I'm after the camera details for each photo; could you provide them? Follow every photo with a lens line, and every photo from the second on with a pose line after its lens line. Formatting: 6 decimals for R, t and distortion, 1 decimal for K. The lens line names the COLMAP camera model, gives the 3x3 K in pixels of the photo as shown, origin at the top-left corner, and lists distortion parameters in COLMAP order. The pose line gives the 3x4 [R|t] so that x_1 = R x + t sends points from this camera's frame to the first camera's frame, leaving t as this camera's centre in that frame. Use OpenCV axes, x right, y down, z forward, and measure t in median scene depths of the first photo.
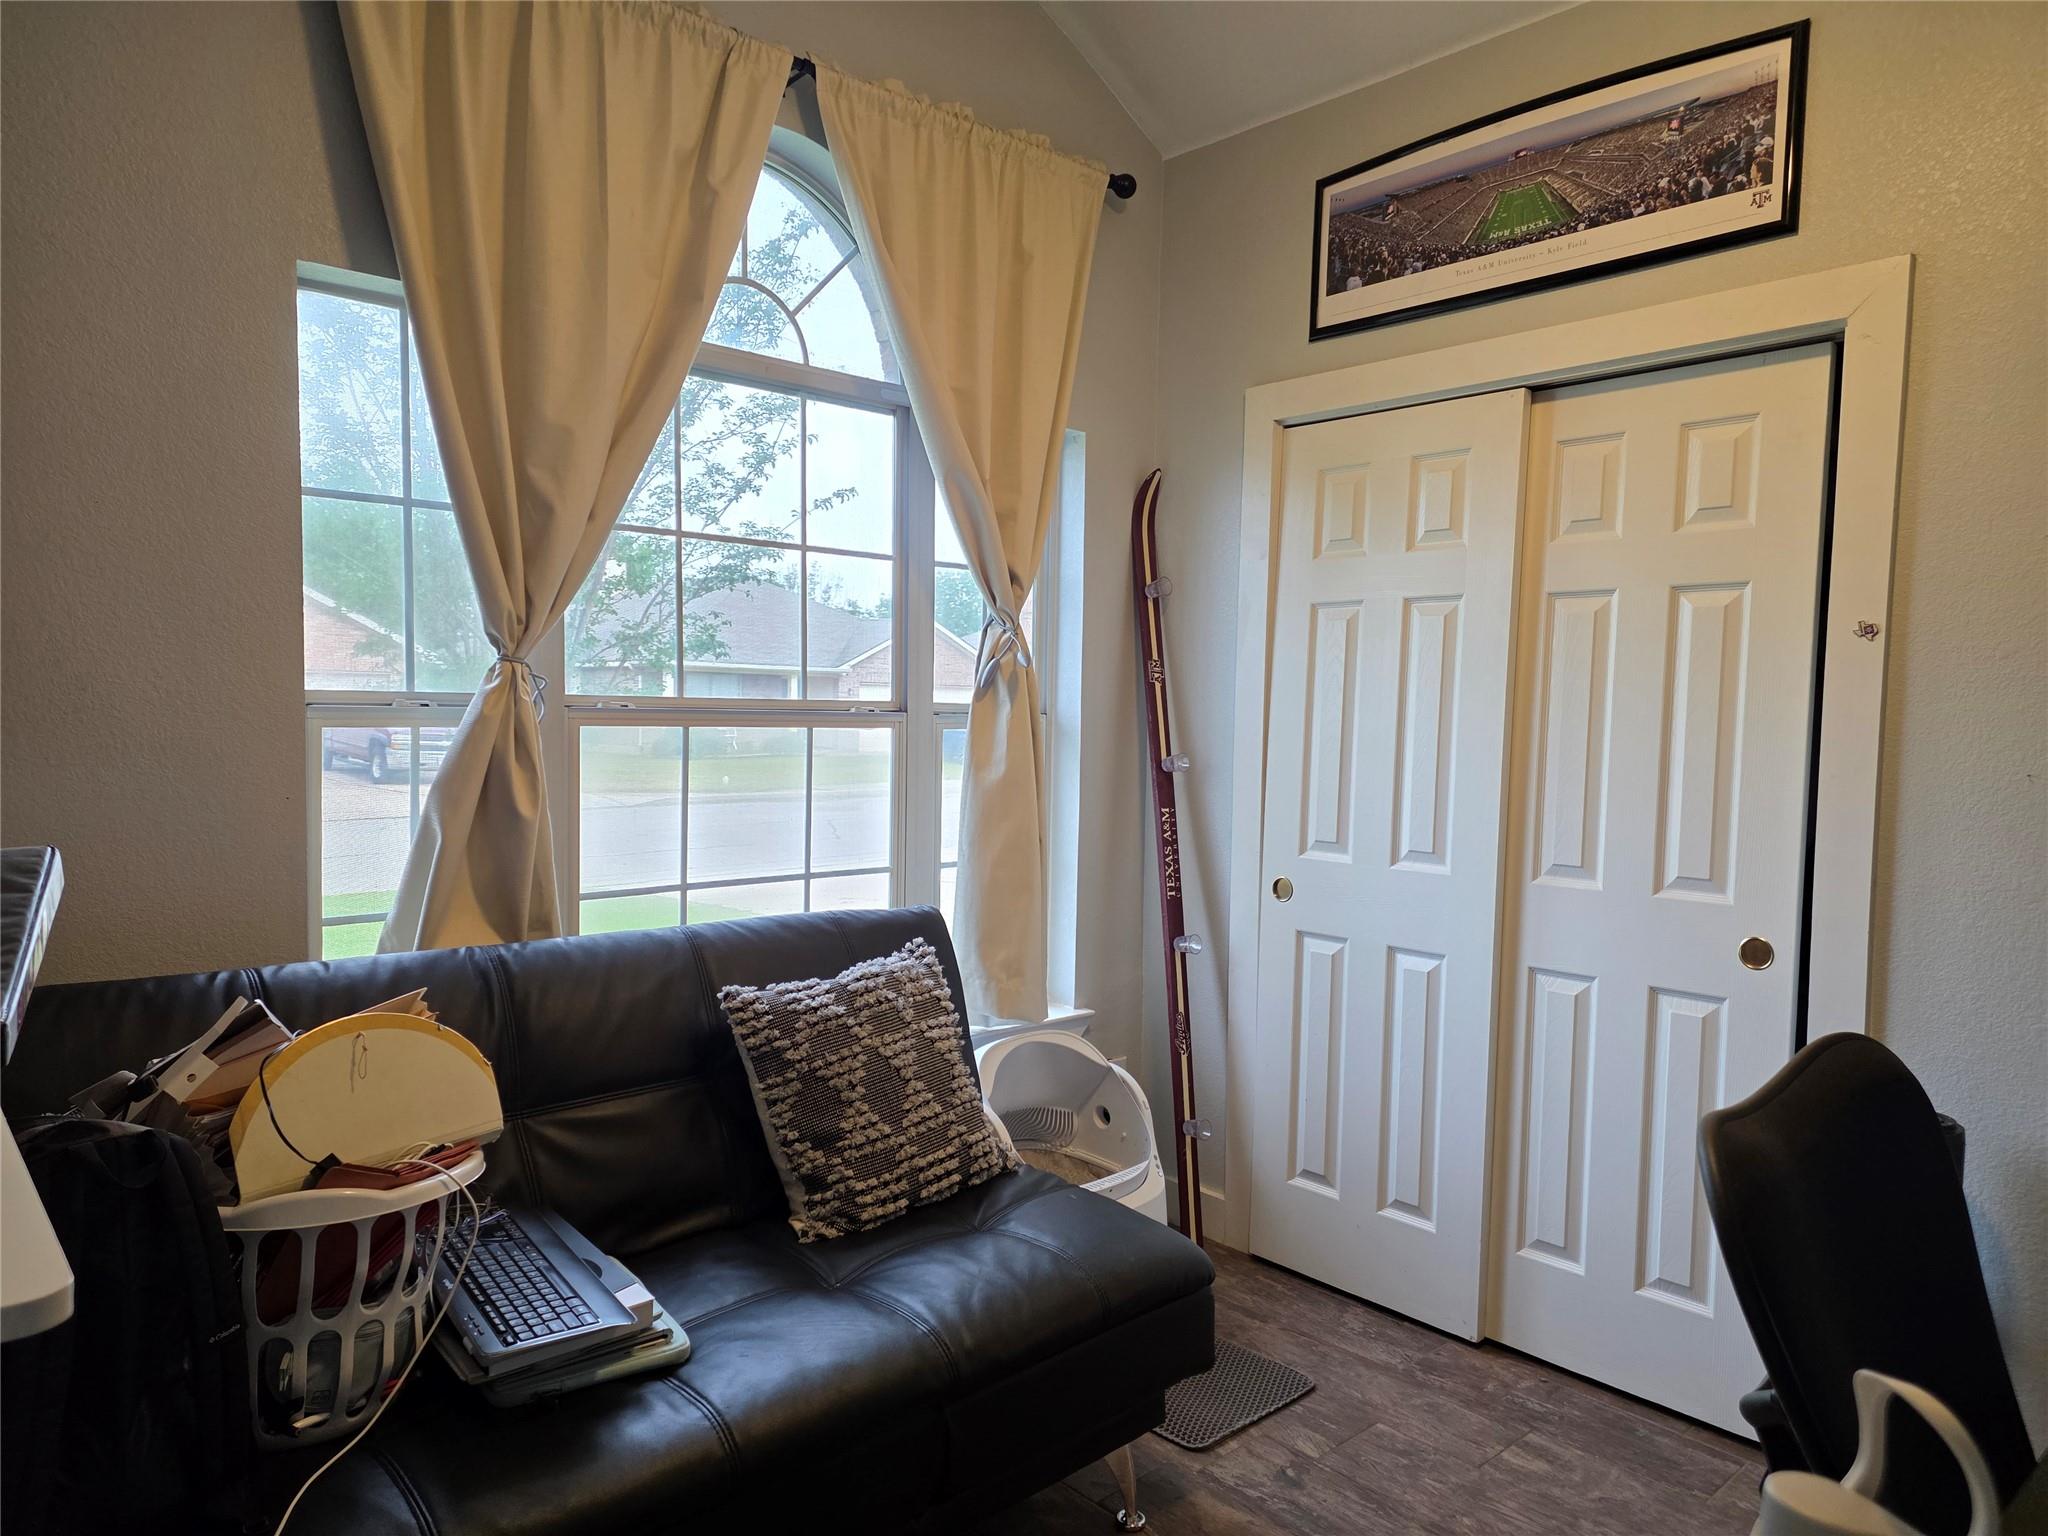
lens RADIAL K [[1355.5, 0, 1034.7], [0, 1355.5, 776.5], [0, 0, 1]] dist [0.069405, -0.059147]
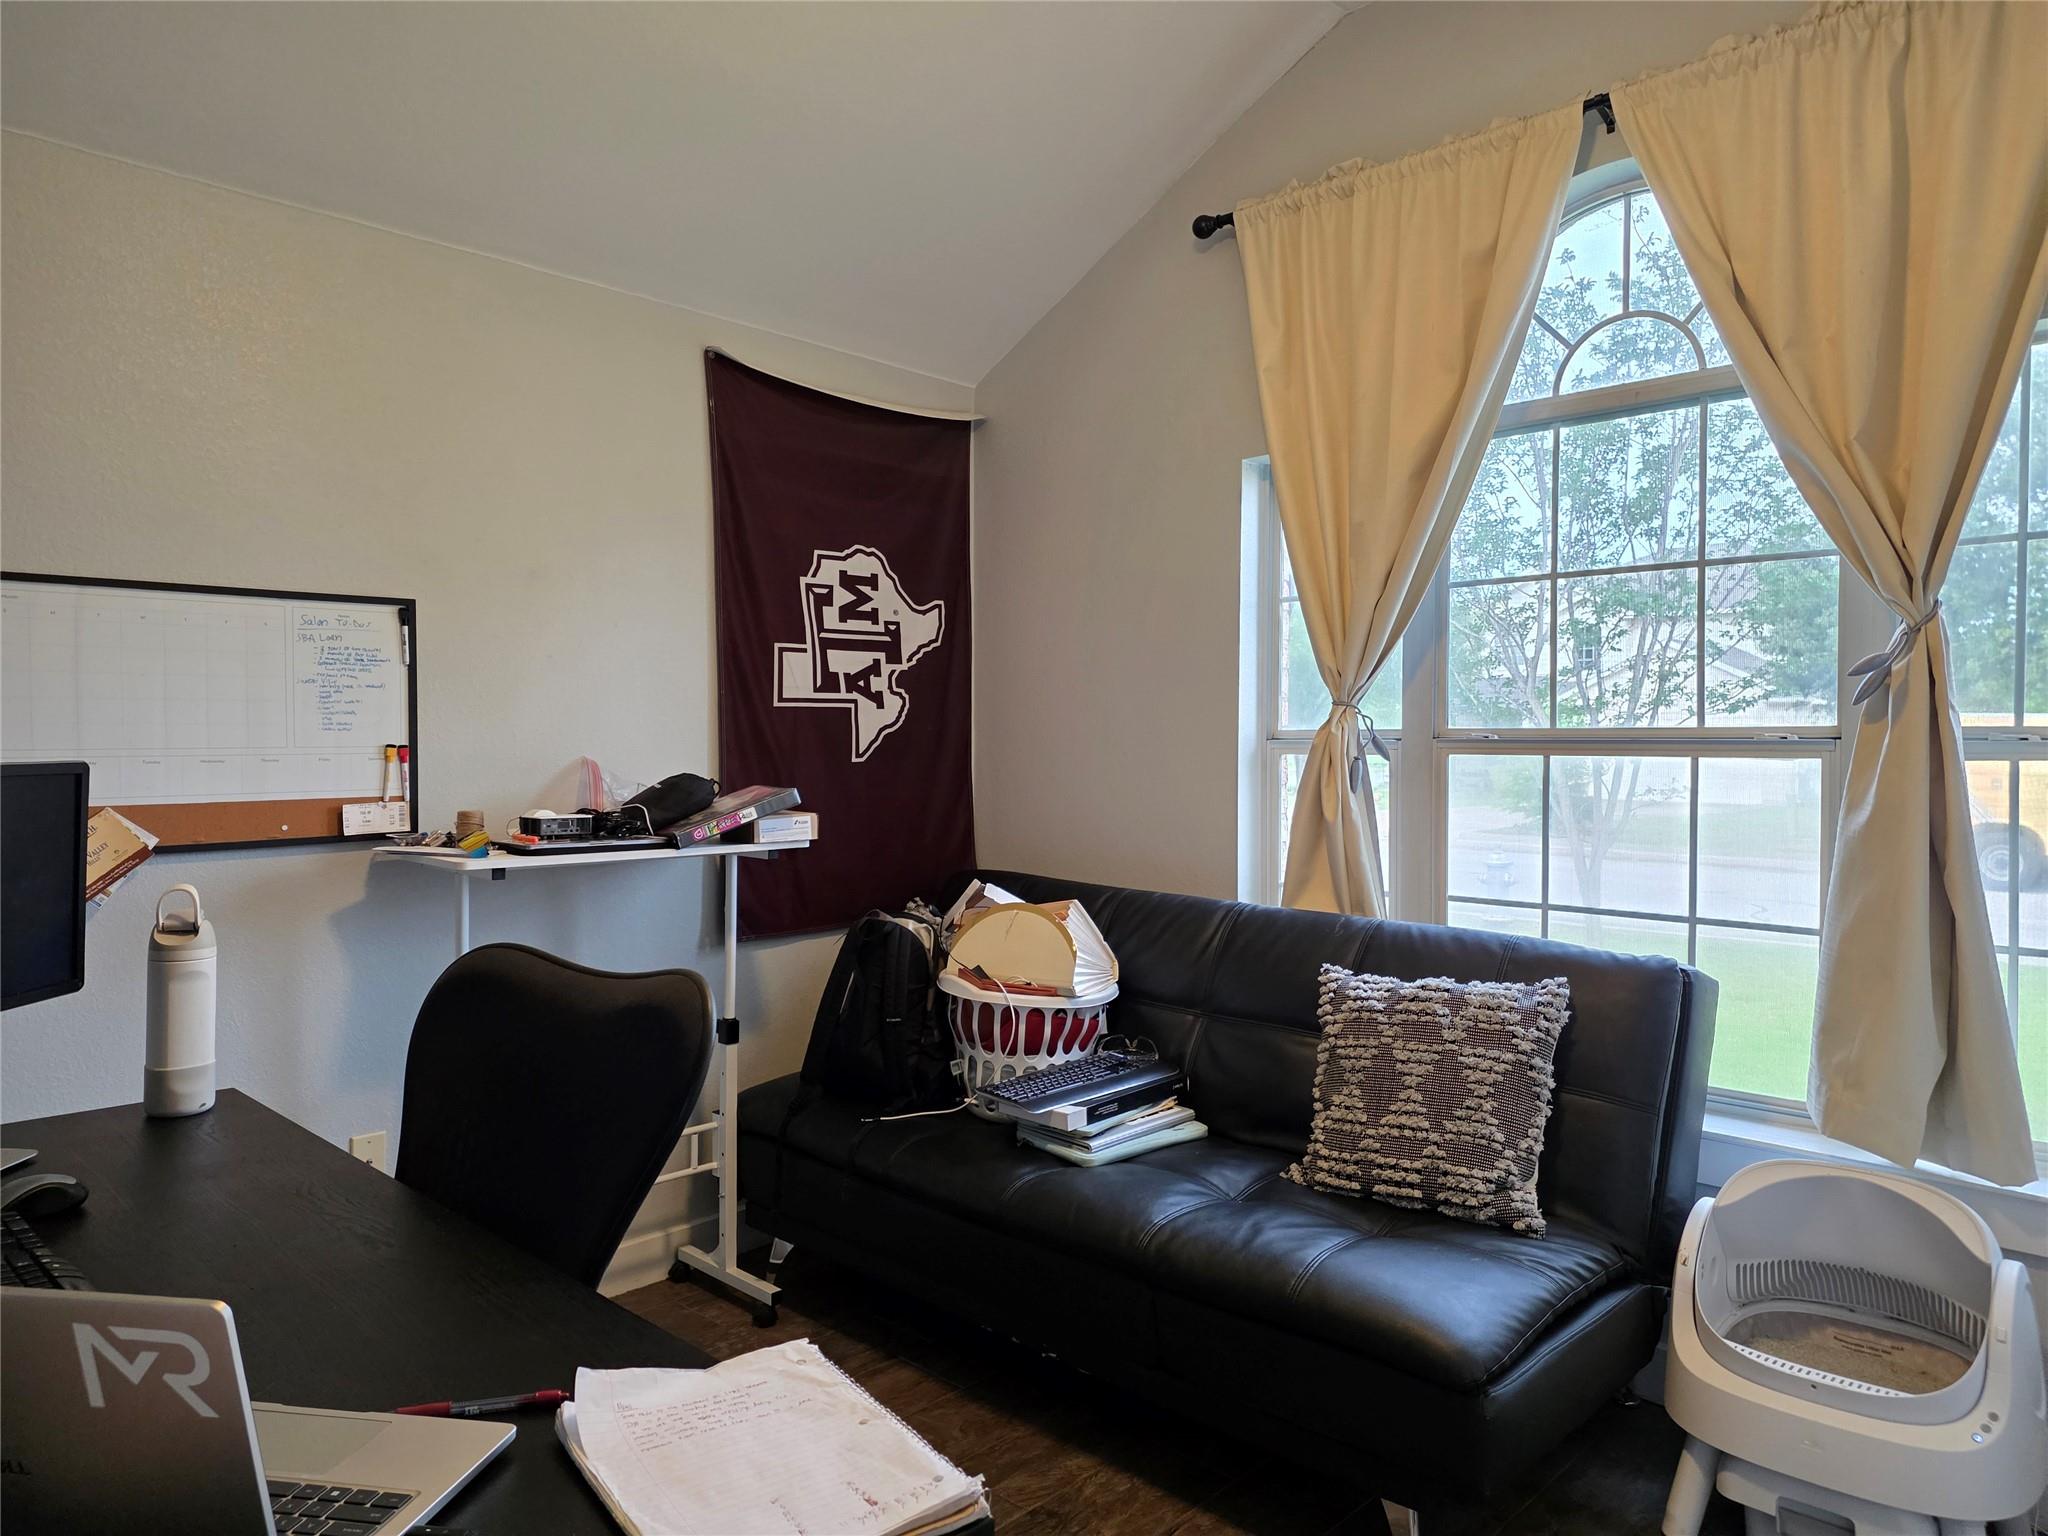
lens RADIAL K [[1355.5, 0, 1034.8], [0, 1355.5, 758.6], [0, 0, 1]] dist [0.069405, -0.059147]
pose [[0.066712, 0.006960, -0.997748, 0.963562], [-0.051941, 0.998644, 0.003494, -0.020991], [0.996419, 0.051591, 0.066983, 0.638038]]
